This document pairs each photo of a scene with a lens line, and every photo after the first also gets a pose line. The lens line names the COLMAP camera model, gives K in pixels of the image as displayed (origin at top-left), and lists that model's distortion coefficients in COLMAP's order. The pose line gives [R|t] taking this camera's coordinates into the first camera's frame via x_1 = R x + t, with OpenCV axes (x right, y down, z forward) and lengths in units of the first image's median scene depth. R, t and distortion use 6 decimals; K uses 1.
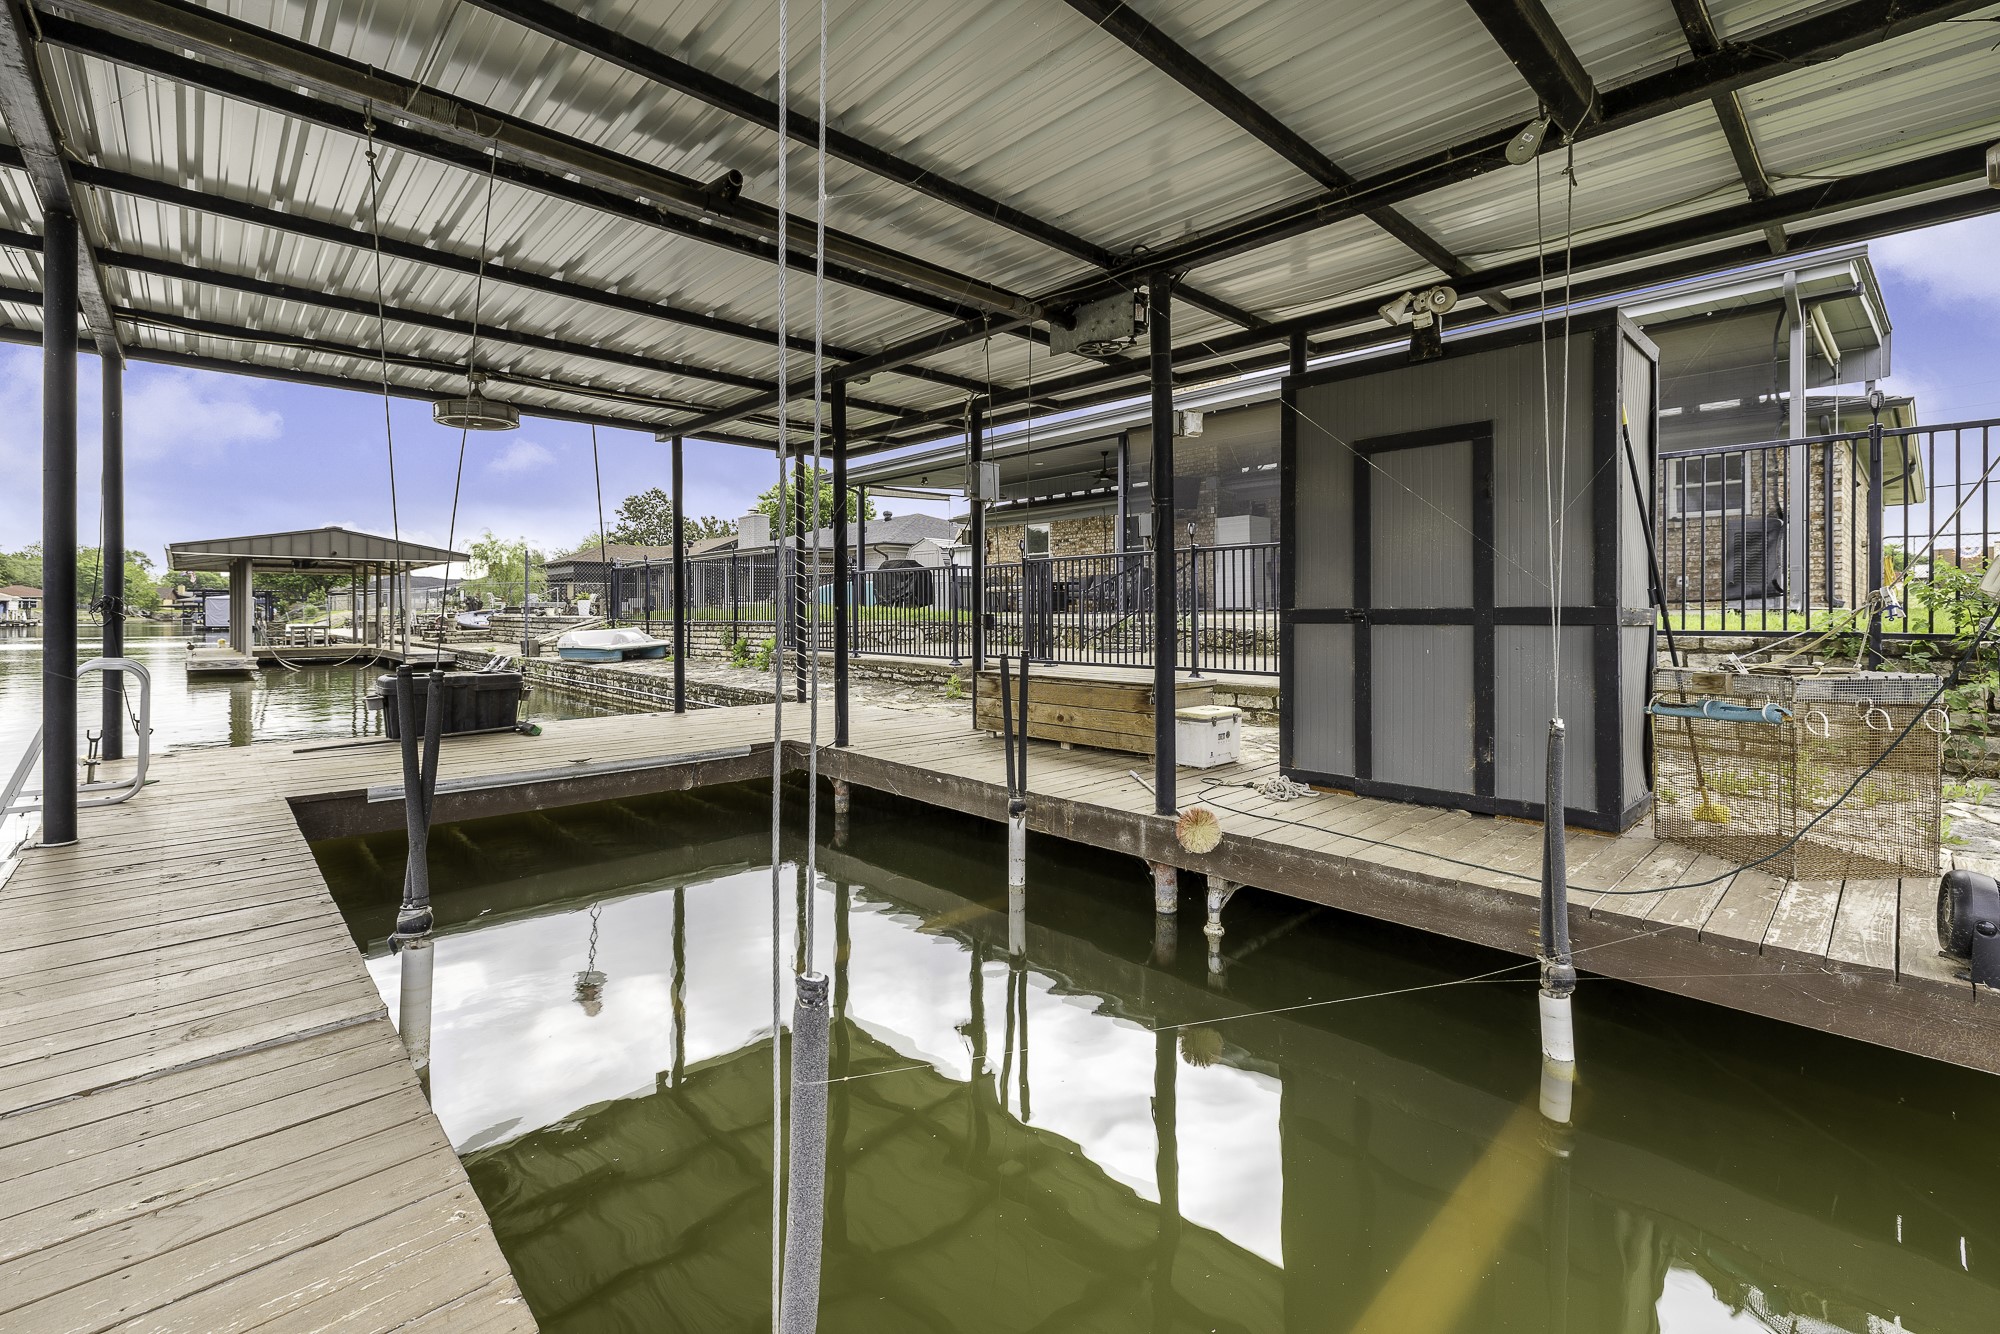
lens RADIAL K [[862.6, 0, 996.4], [0, 862.6, 627.2], [0, 0, 1]] dist [0.001154, -0.000328]
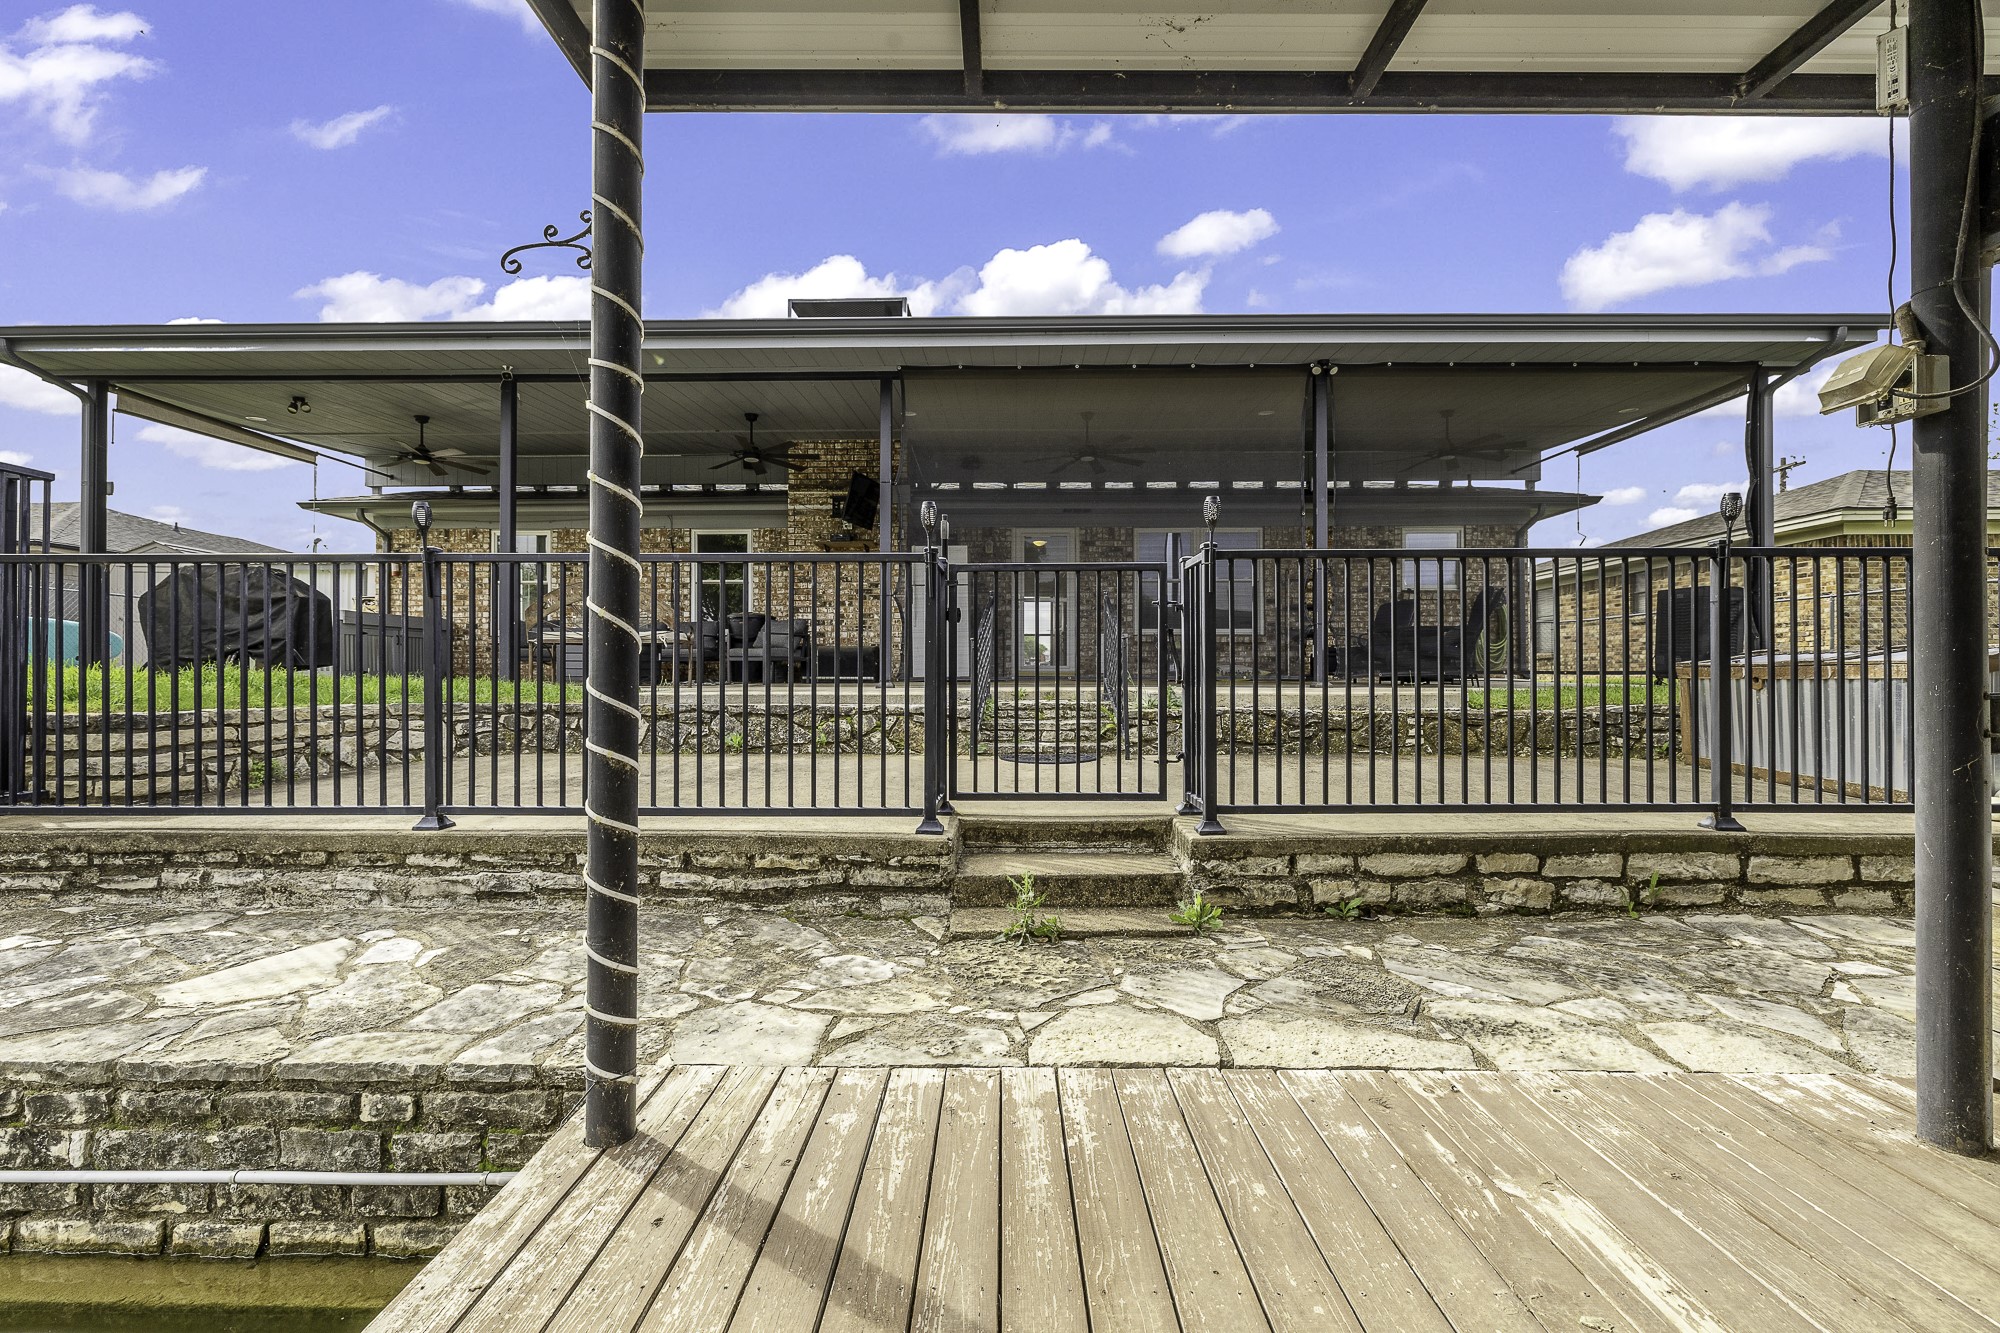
lens RADIAL K [[854.5, 0, 1001.9], [0, 854.5, 649.5], [0, 0, 1]] dist [-0.000648, -0.000109]
pose [[0.687230, 0.030120, 0.725815, -0.278161], [0.010550, 0.998621, -0.051430, -0.012281], [-0.726363, 0.043001, 0.685965, 0.713244]]
